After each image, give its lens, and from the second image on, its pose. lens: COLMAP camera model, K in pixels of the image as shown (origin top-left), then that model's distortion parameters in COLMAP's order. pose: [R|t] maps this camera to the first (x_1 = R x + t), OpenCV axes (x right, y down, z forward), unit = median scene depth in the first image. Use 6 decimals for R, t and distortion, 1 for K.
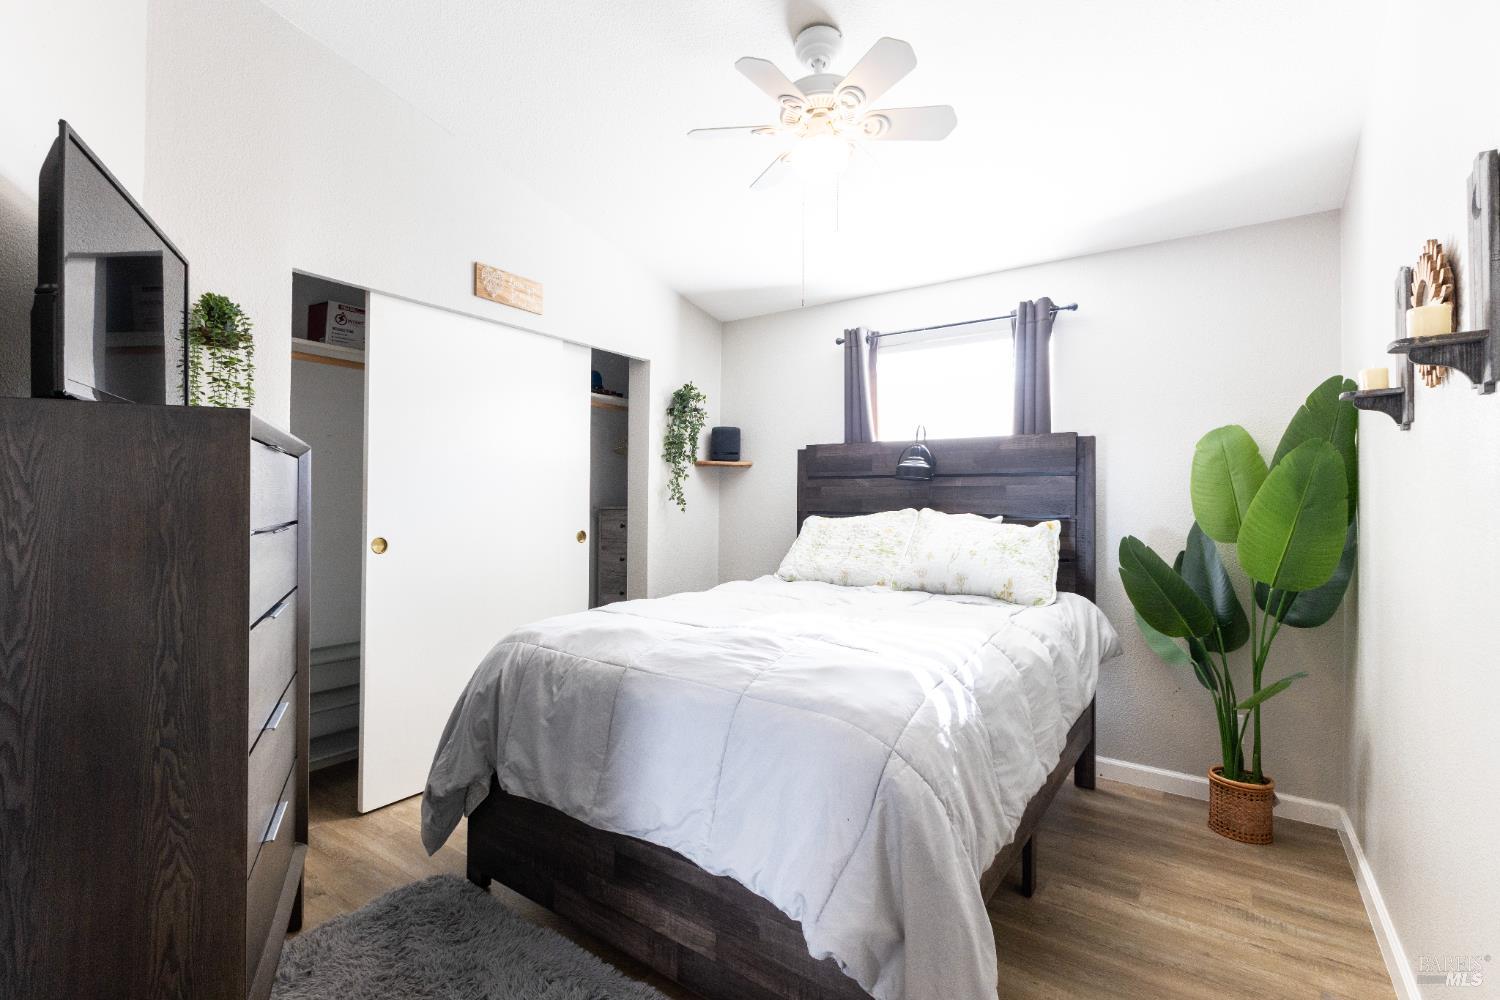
lens RADIAL K [[663.1, 0, 748.6], [0, 663.1, 496.2], [0, 0, 1]] dist [0.006941, 0.000032]
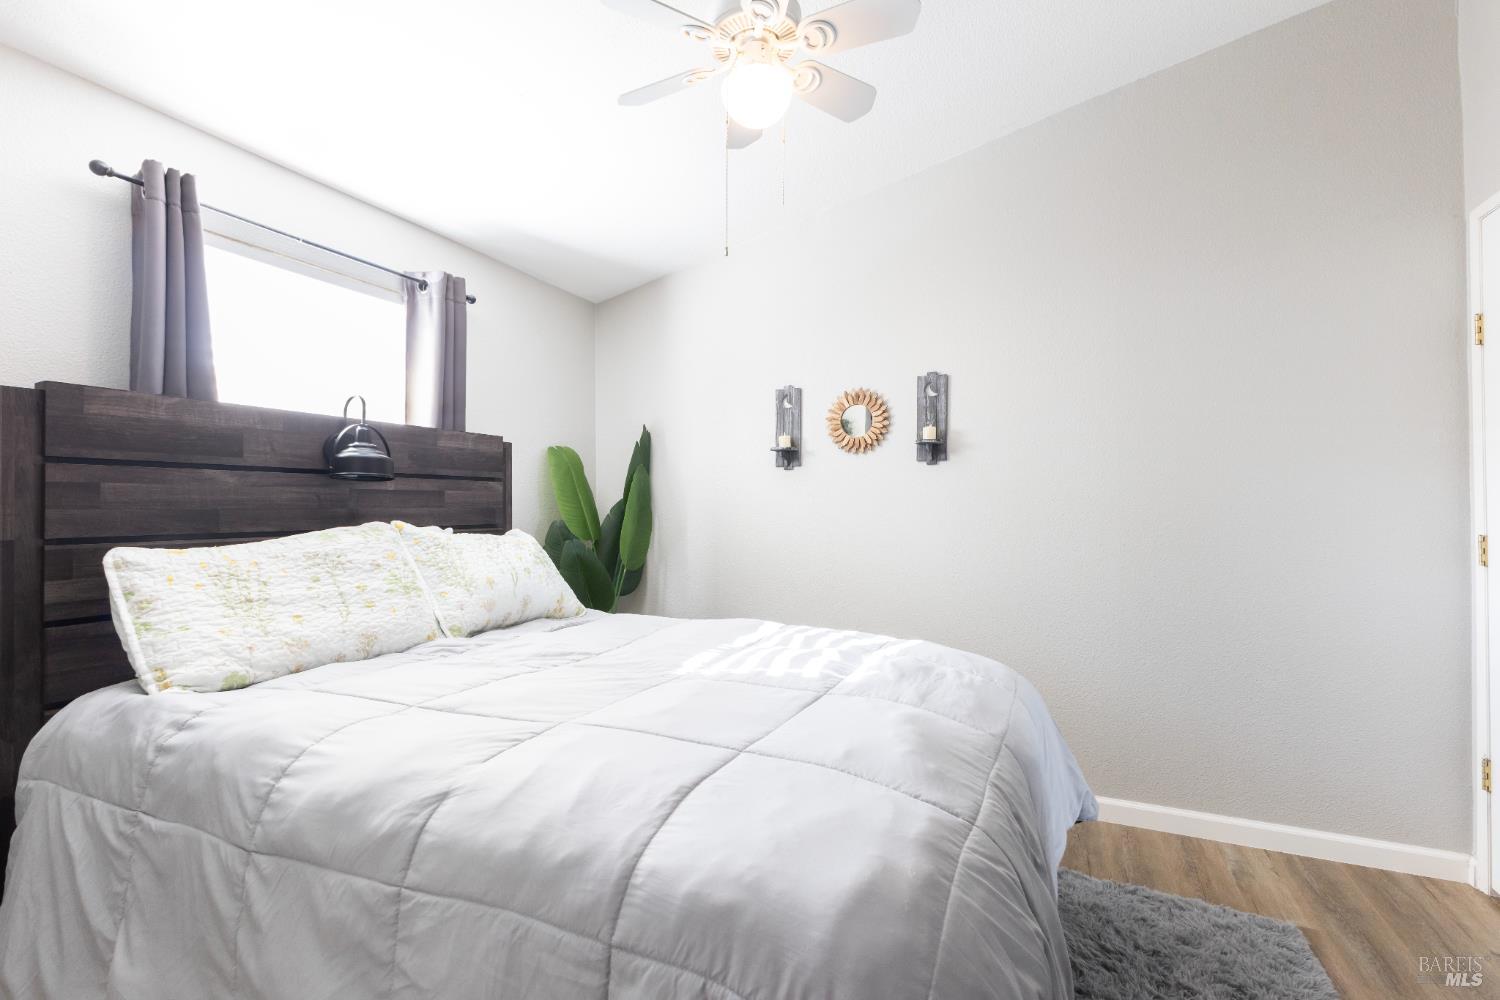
lens RADIAL K [[663.1, 0, 748.6], [0, 663.1, 496.2], [0, 0, 1]] dist [0.006941, 0.000032]
pose [[-0.171771, 0.006859, 0.985113, -0.480190], [-0.006091, 0.999949, -0.008024, -0.004246], [-0.985118, -0.007379, -0.171720, 0.760705]]
